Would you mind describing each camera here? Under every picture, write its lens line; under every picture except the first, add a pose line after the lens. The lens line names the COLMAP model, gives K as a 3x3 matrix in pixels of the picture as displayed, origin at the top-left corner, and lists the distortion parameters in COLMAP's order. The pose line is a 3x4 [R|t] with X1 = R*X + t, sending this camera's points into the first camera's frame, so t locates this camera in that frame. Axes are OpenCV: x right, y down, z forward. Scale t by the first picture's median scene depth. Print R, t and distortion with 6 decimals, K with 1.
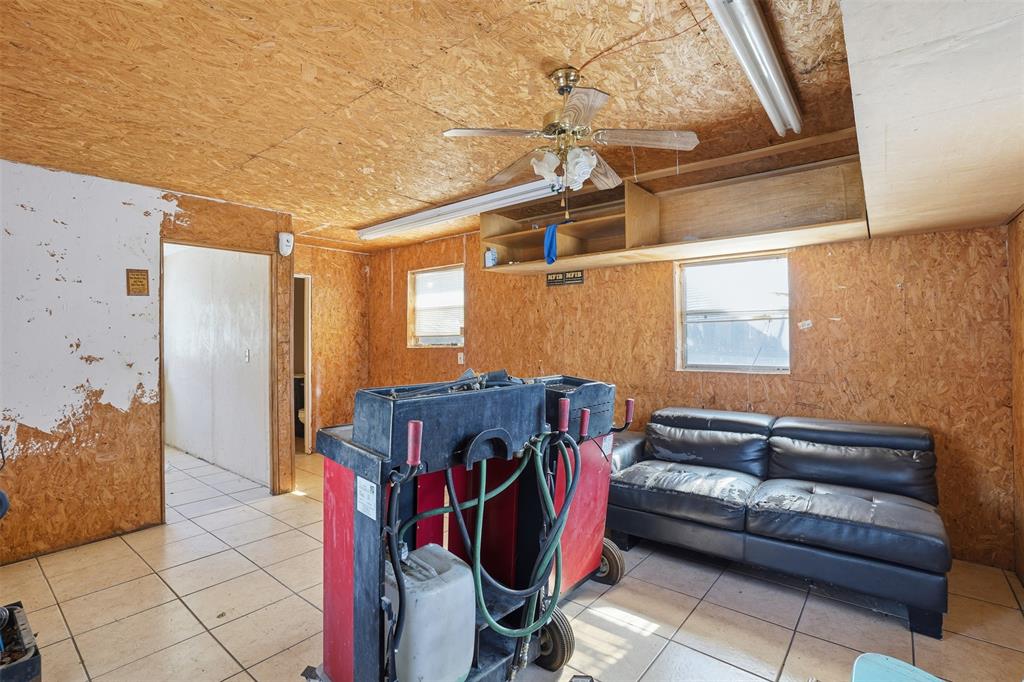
lens RADIAL K [[497.4, 0, 512.0], [0, 497.4, 341.0], [0, 0, 1]] dist [-0.049557, 0.000150]
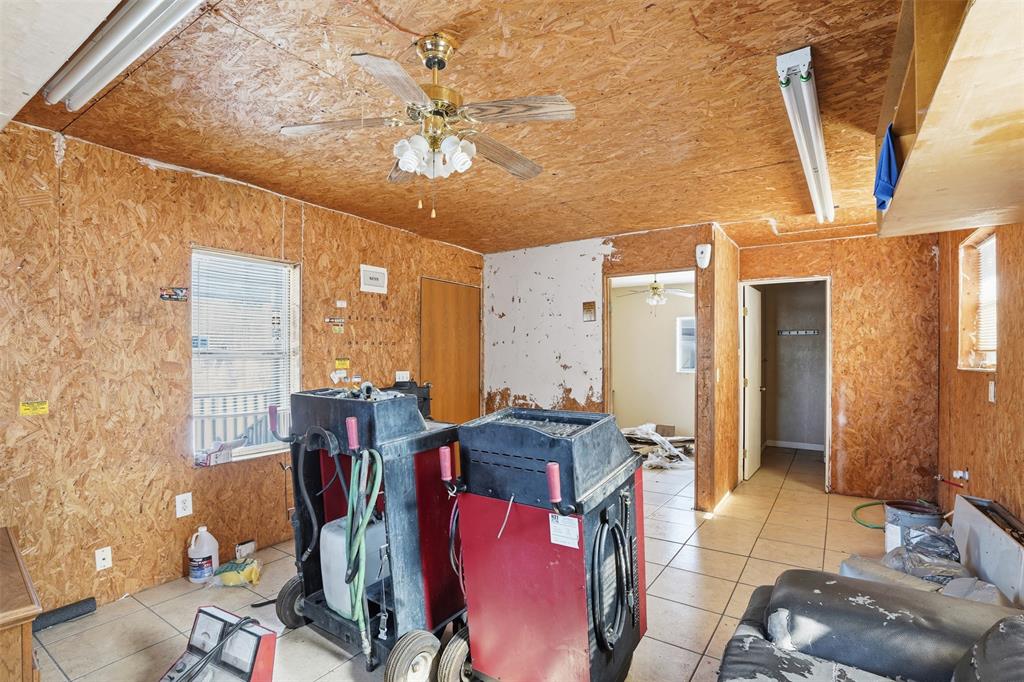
lens RADIAL K [[497.4, 0, 512.0], [0, 497.4, 341.0], [0, 0, 1]] dist [-0.049557, 0.000150]
pose [[0.071670, -0.013245, -0.997340, 0.524021], [-0.005612, 0.999891, -0.013682, -0.015811], [0.997413, 0.006577, 0.071588, 0.606693]]
